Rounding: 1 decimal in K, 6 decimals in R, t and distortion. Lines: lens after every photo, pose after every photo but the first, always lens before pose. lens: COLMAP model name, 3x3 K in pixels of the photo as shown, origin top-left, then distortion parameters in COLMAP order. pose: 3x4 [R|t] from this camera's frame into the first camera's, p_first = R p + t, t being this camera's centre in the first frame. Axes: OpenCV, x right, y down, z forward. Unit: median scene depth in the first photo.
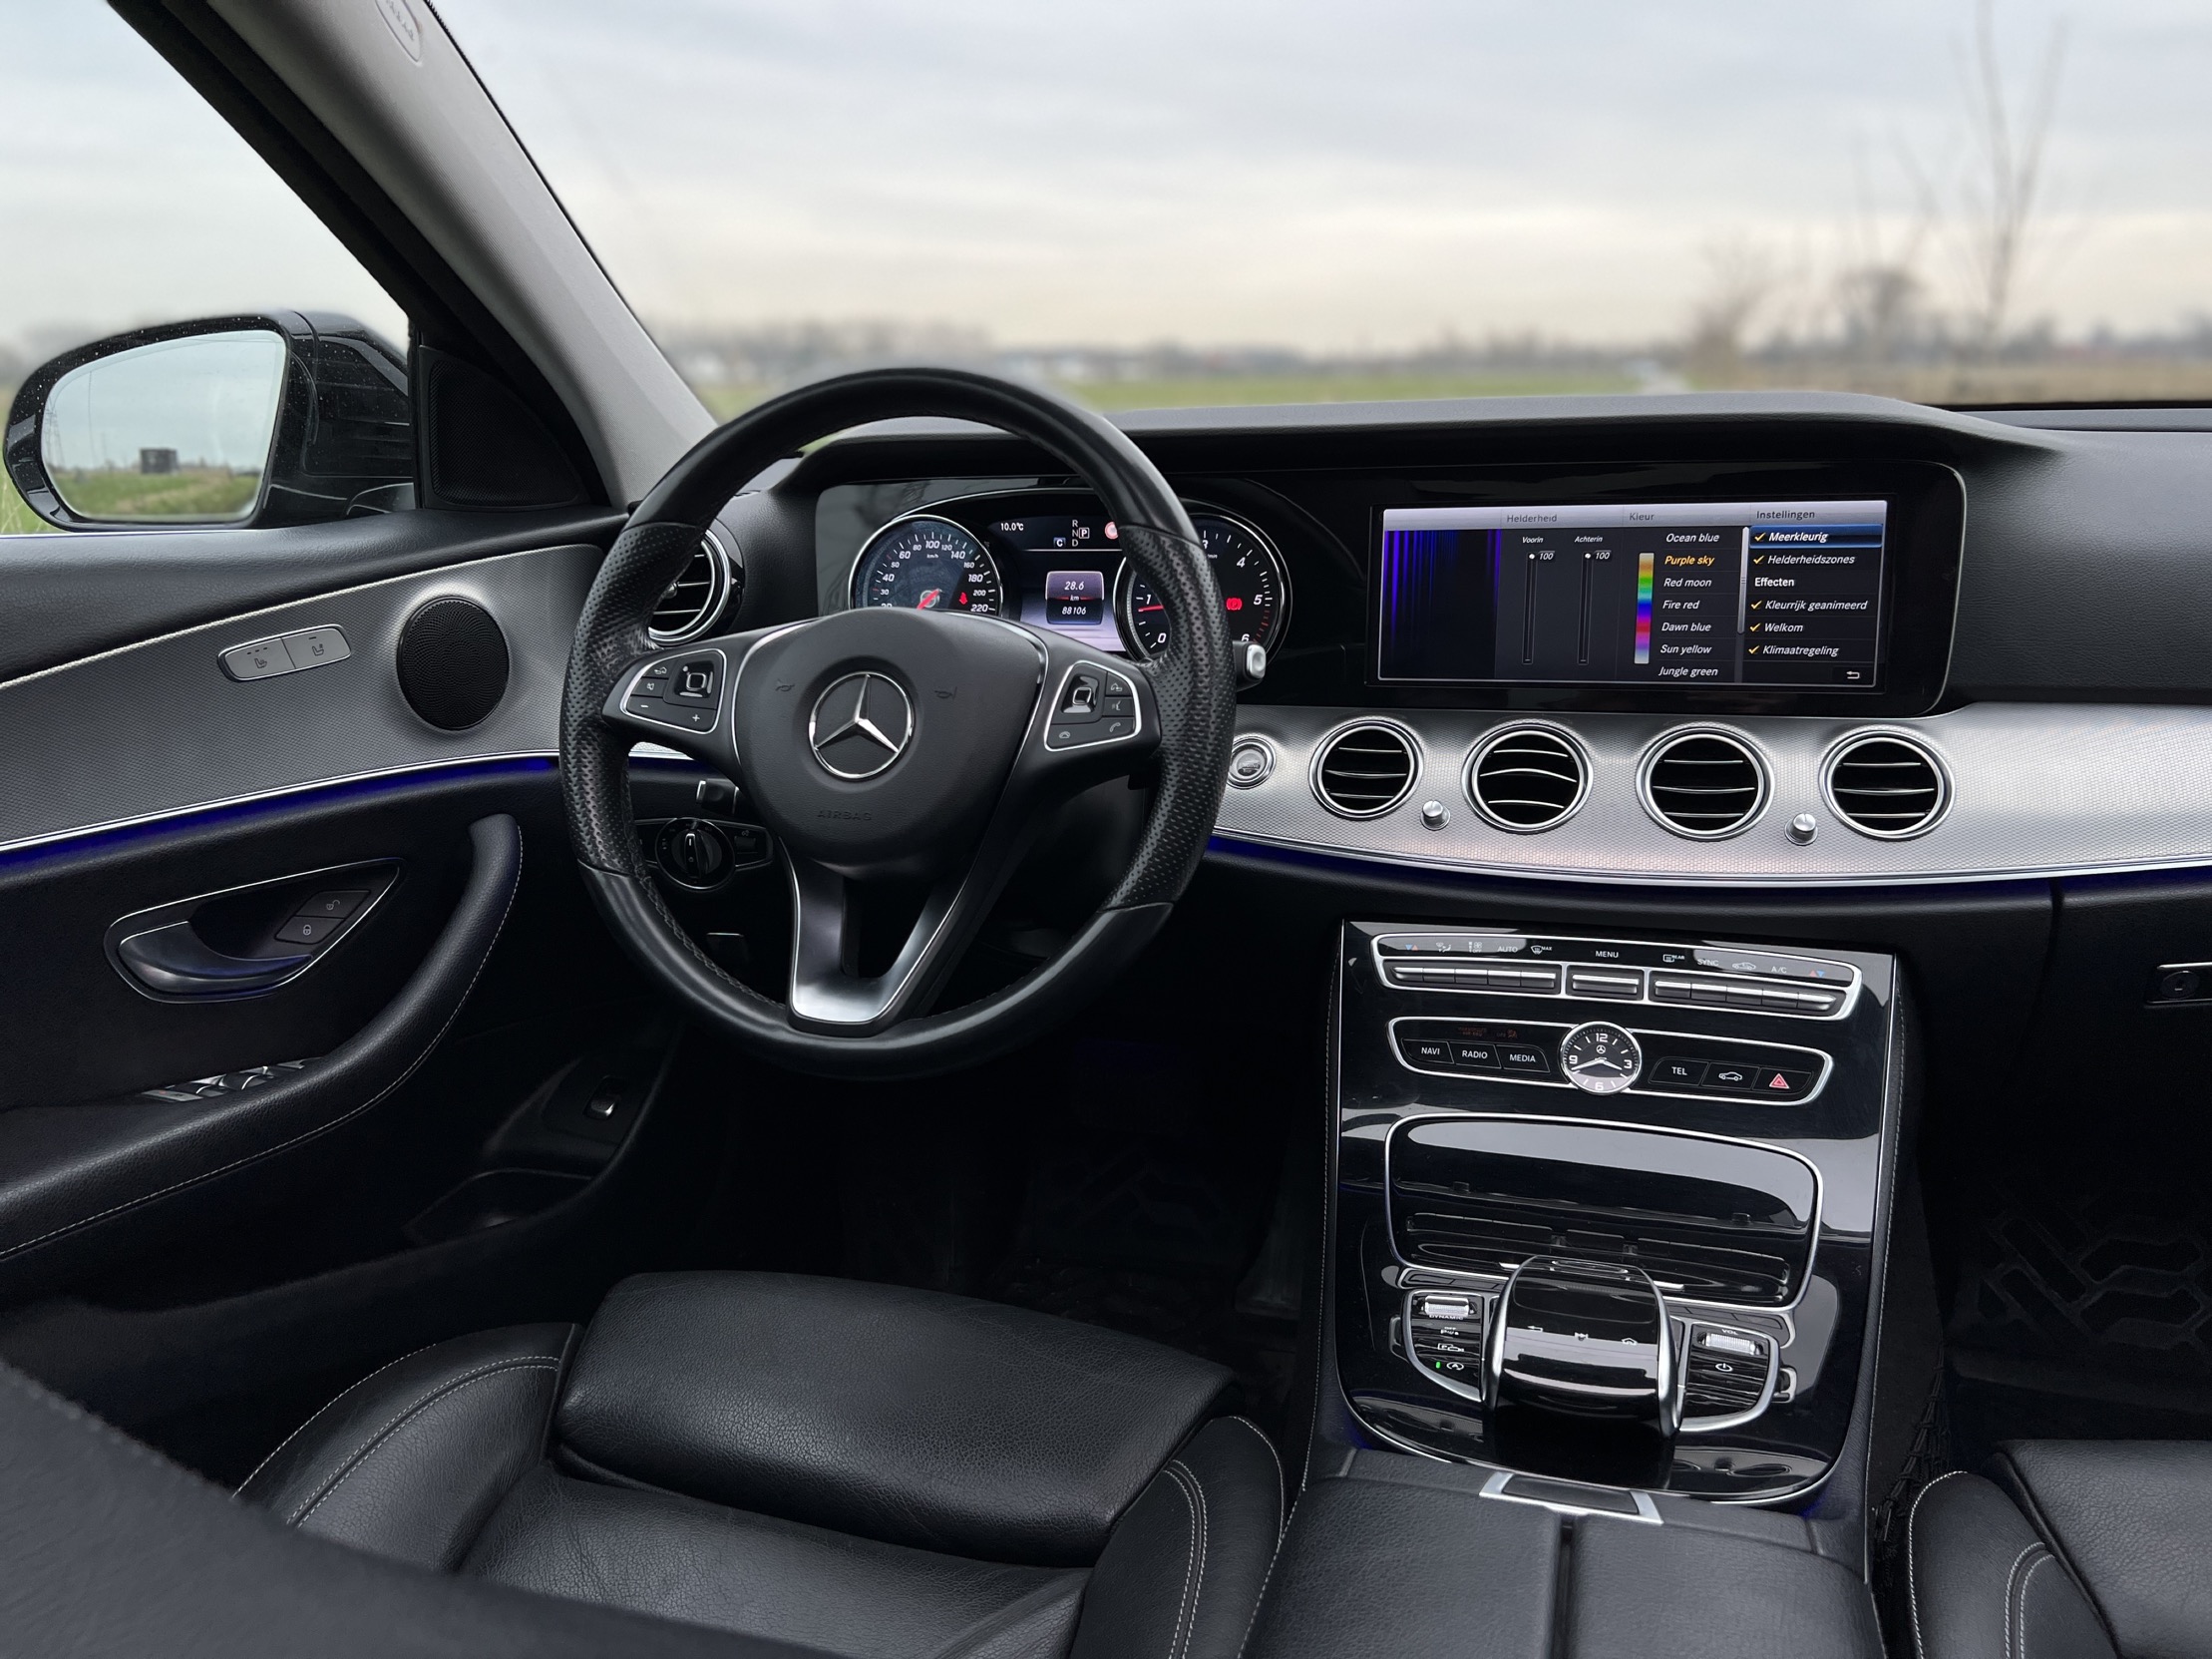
lens RADIAL K [[1675.0, 0, 1105.8], [0, 1675.0, 826.7], [0, 0, 1]] dist [0.082077, -0.110455]
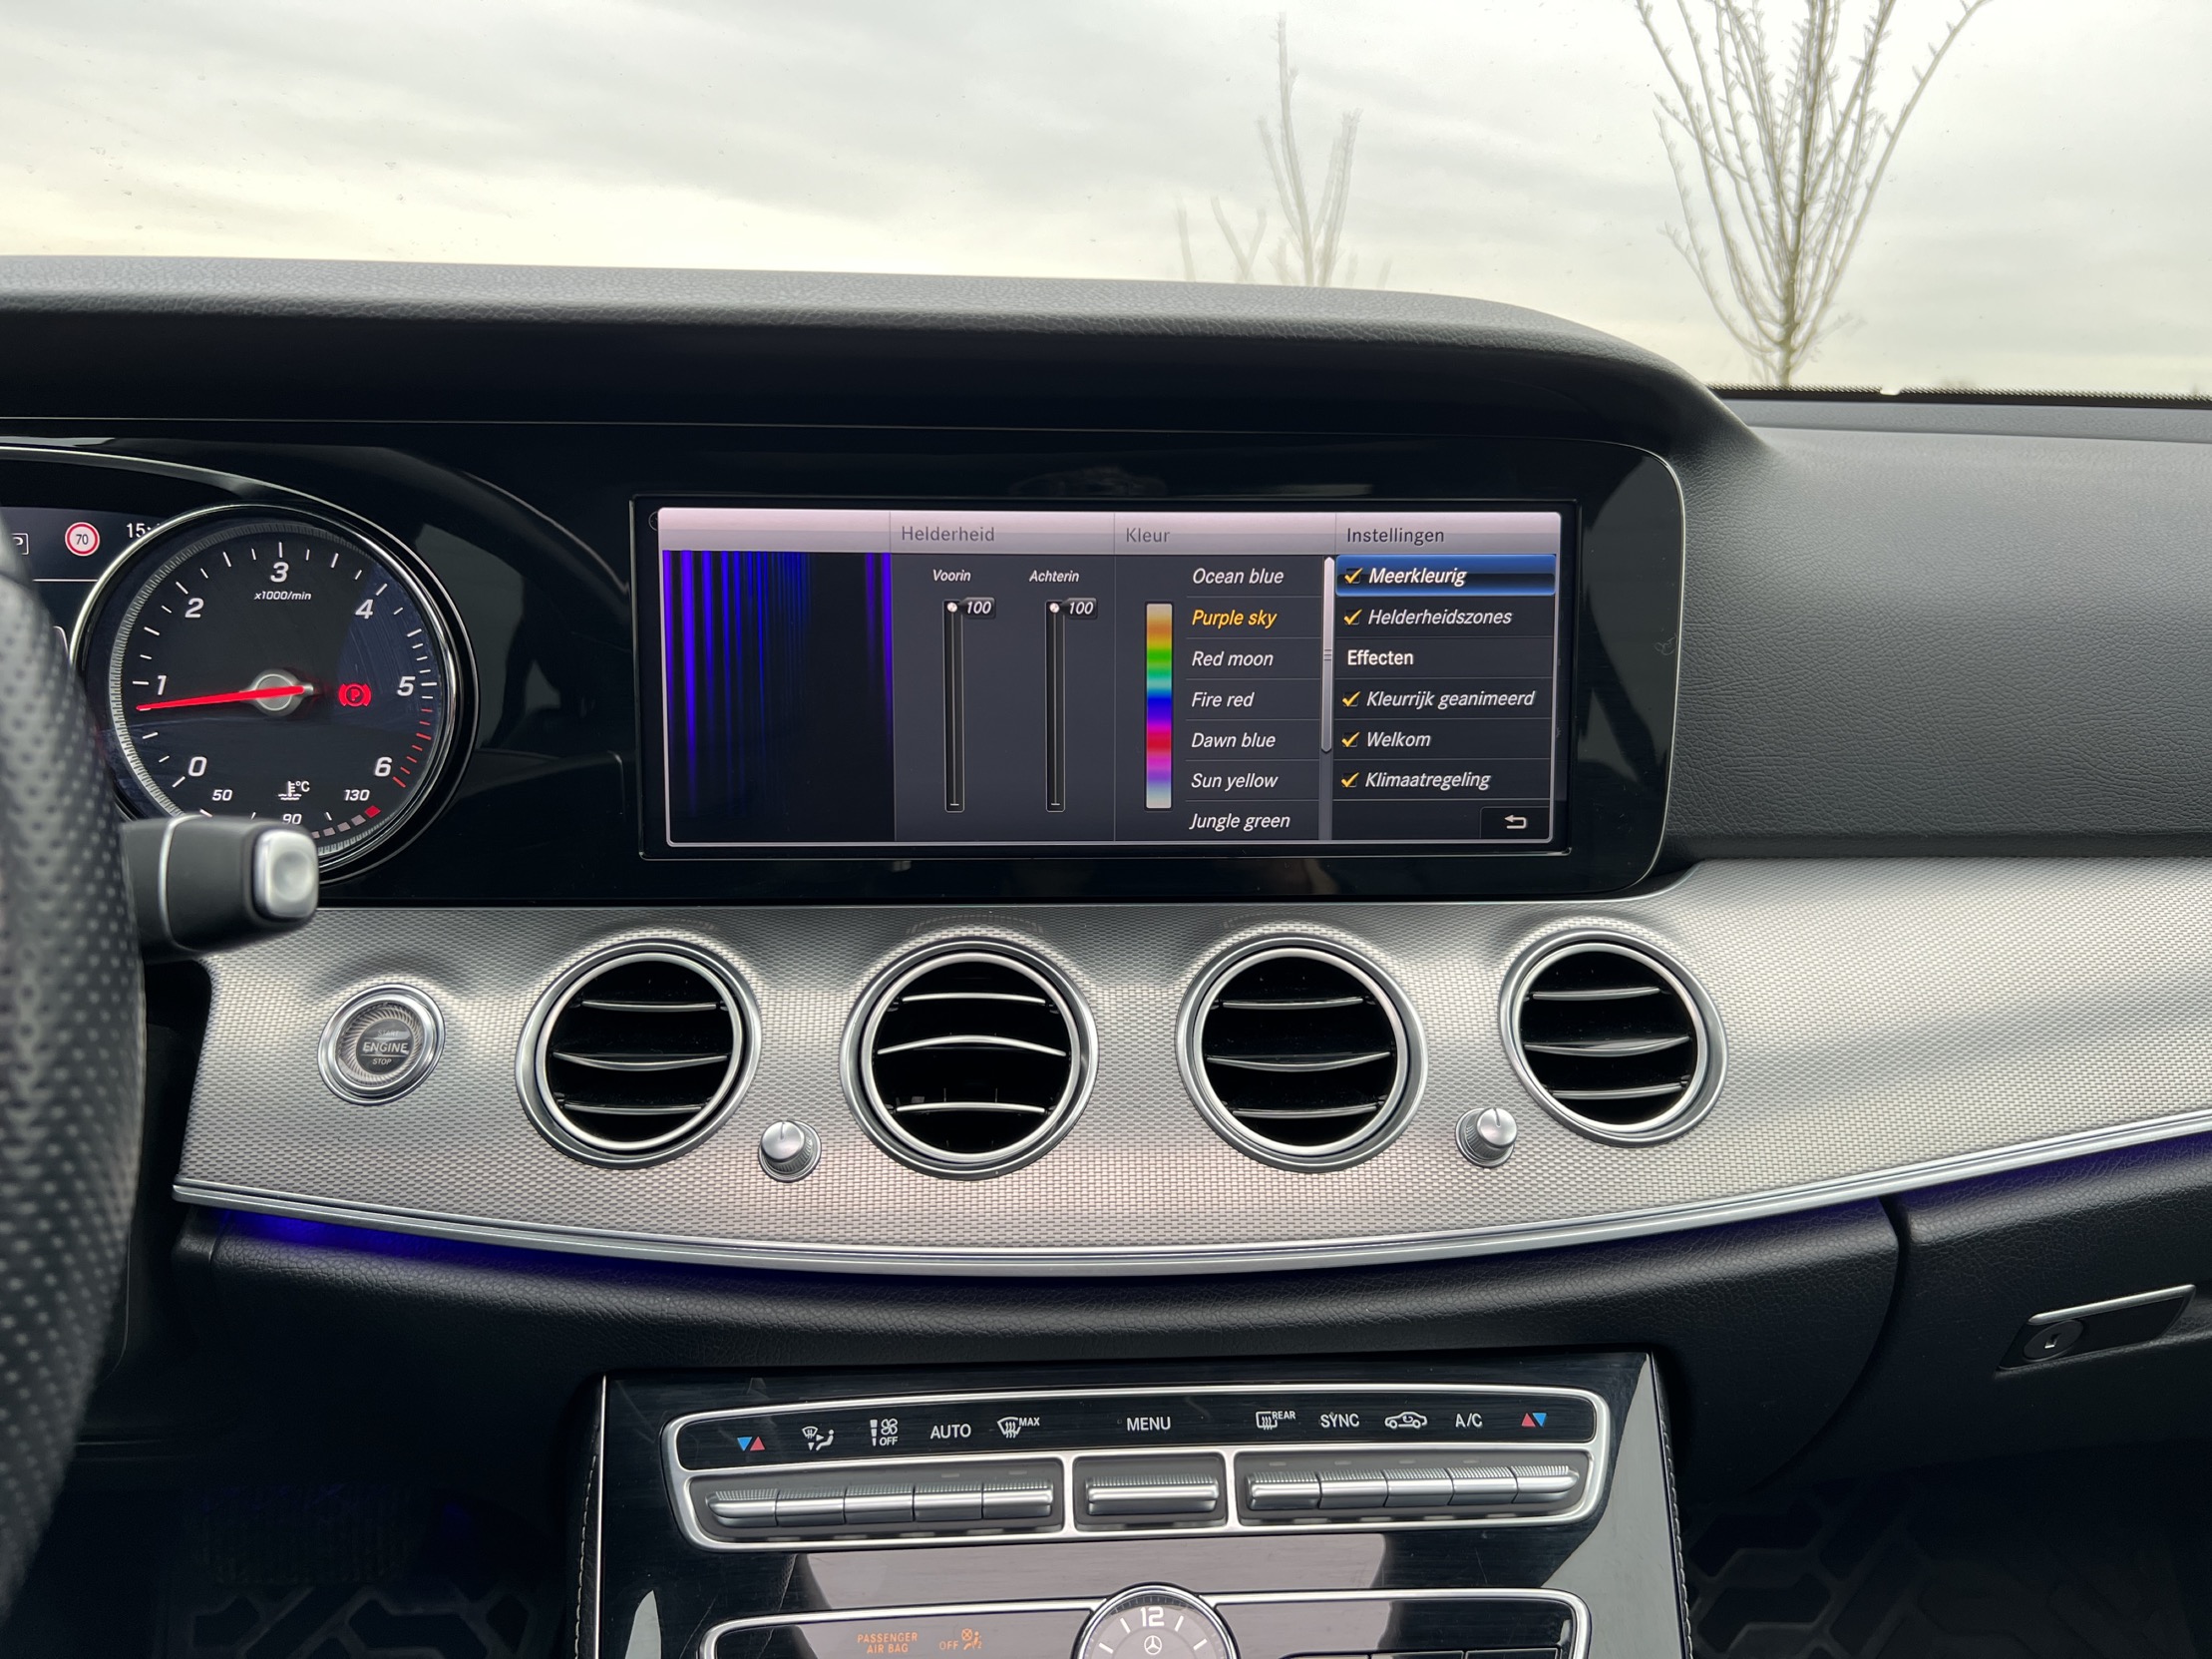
lens RADIAL K [[1675.0, 0, 1105.8], [0, 1675.0, 826.7], [0, 0, 1]] dist [0.082077, -0.110455]
pose [[0.934263, -0.041972, 0.354105, 0.119197], [0.050797, 0.998586, -0.015658, -0.088156], [-0.352947, 0.032616, 0.935075, 0.537912]]
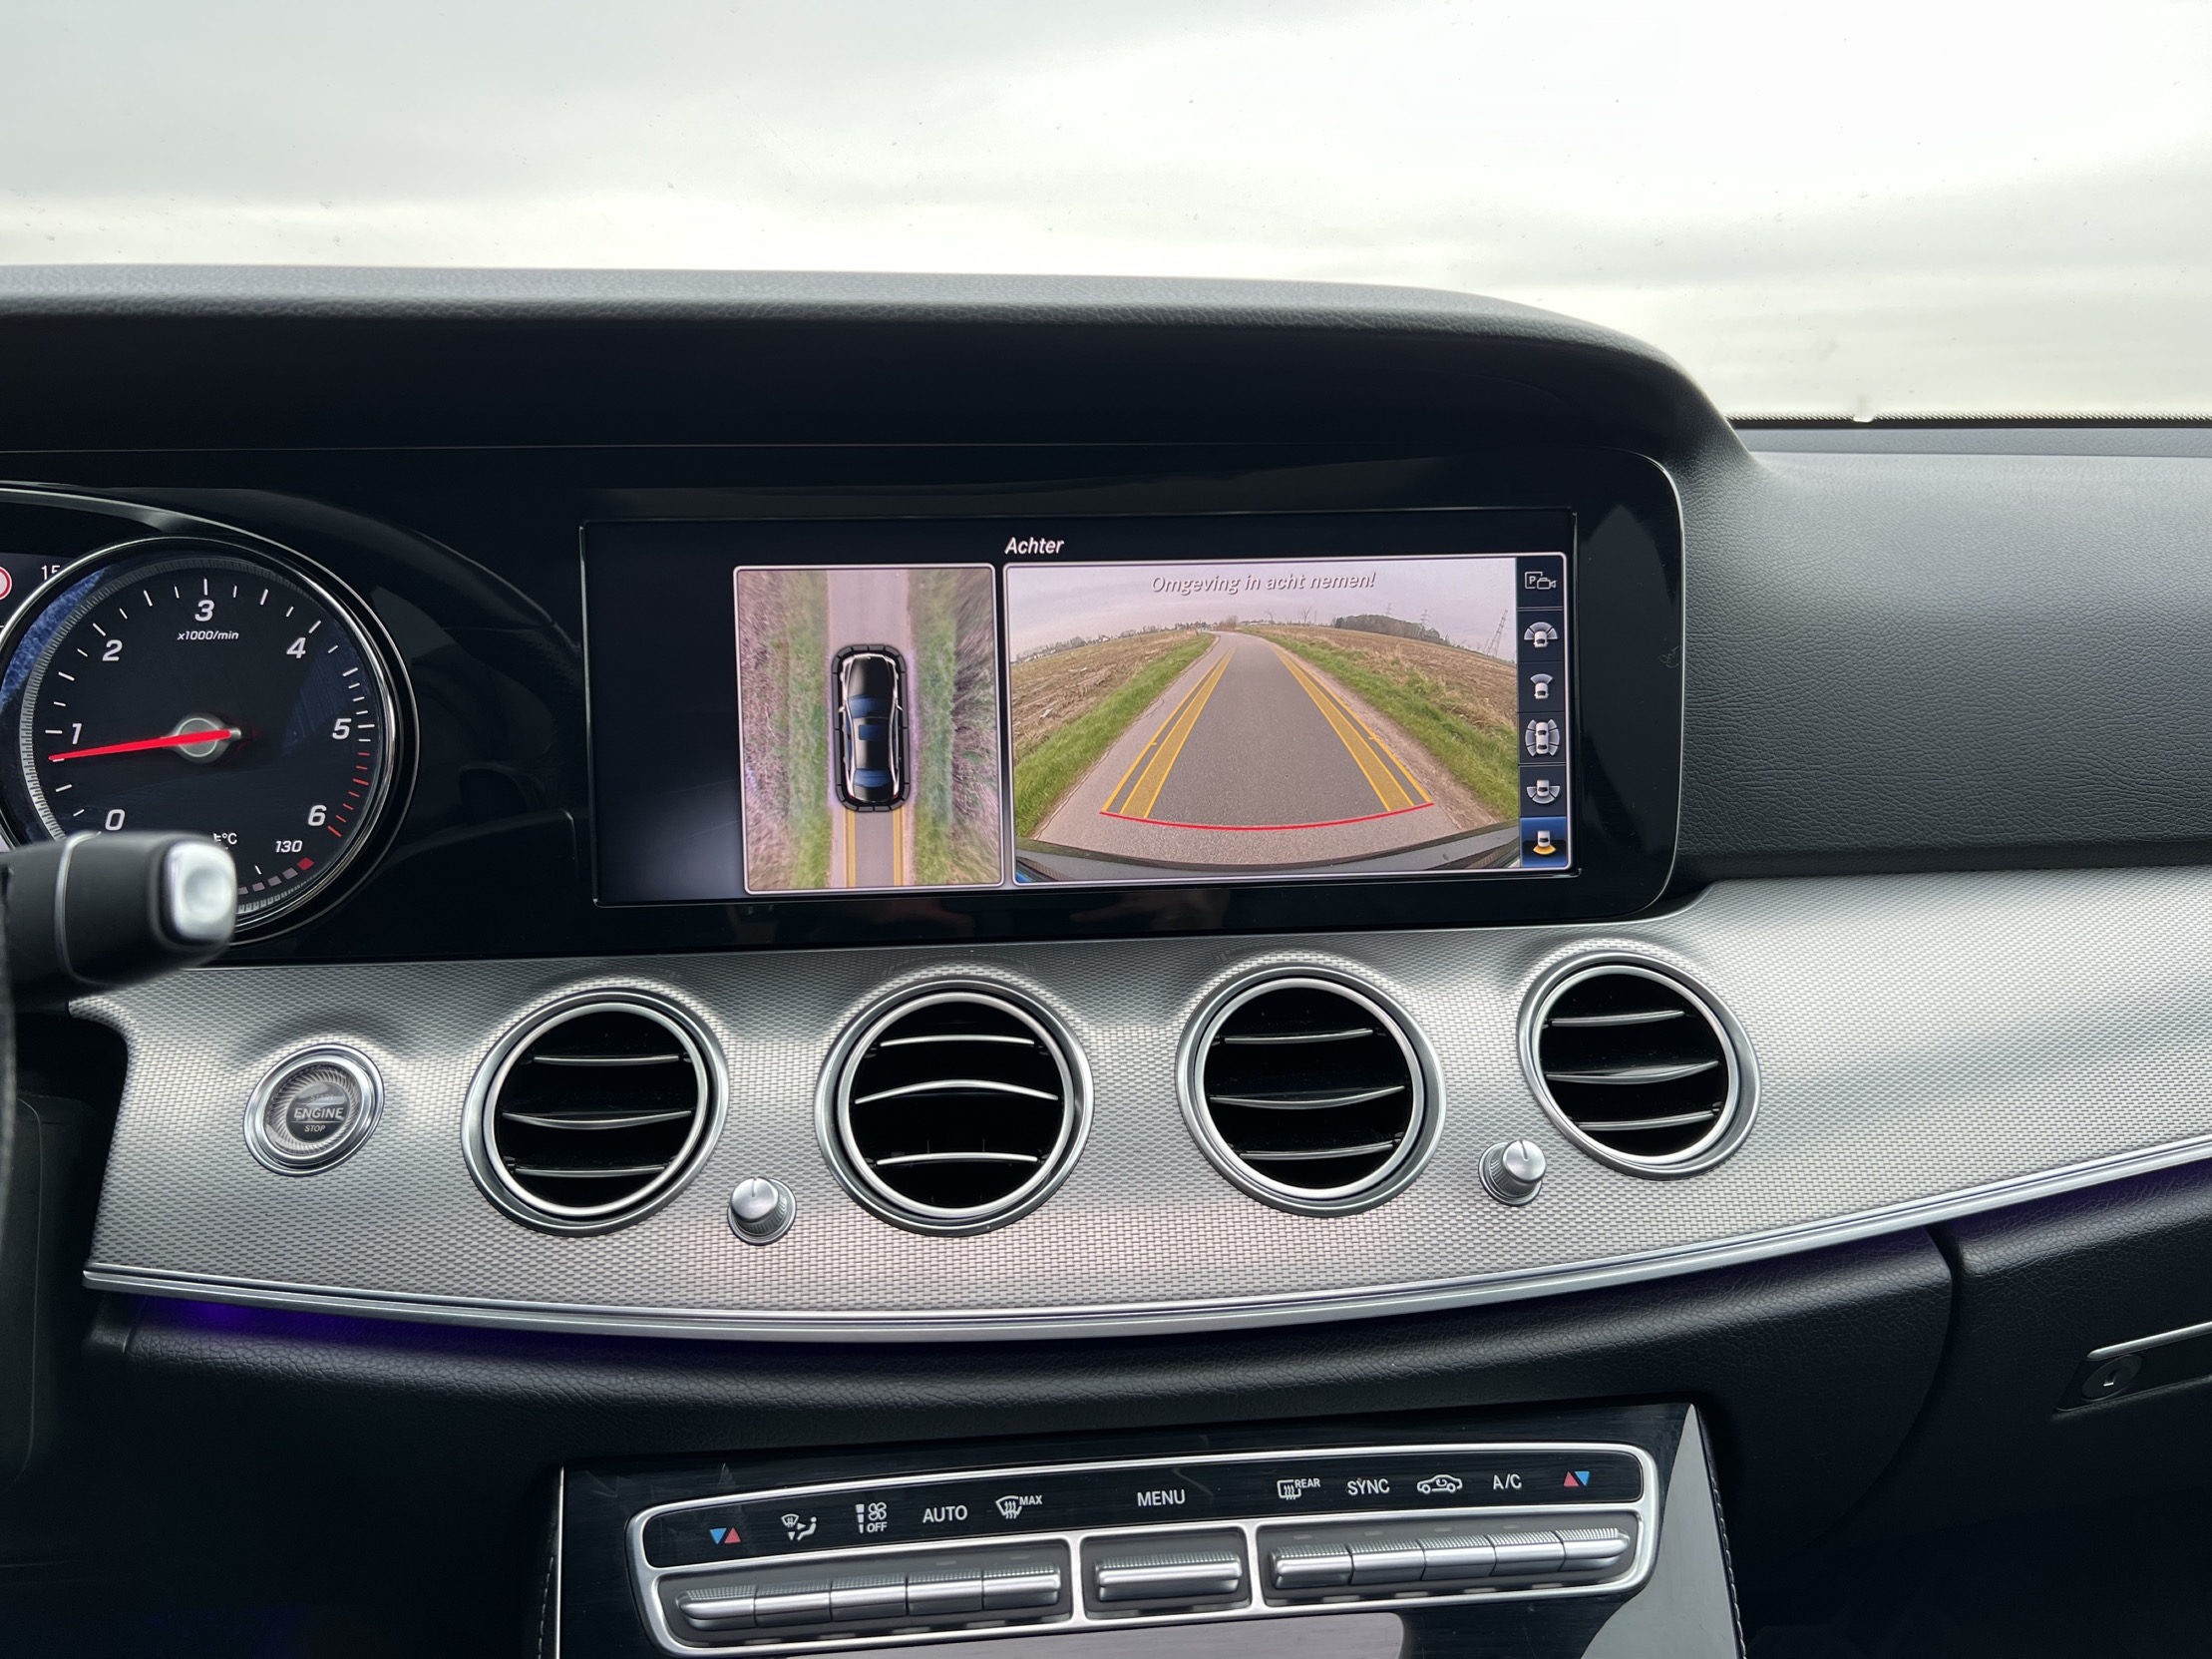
lens RADIAL K [[1682.0, 0, 1102.3], [0, 1682.0, 829.7], [0, 0, 1]] dist [0.053574, -0.052322]
pose [[0.924180, -0.047365, 0.379010, 0.120427], [0.078813, 0.994575, -0.067888, -0.069825], [-0.373738, 0.092612, 0.922899, 0.570875]]
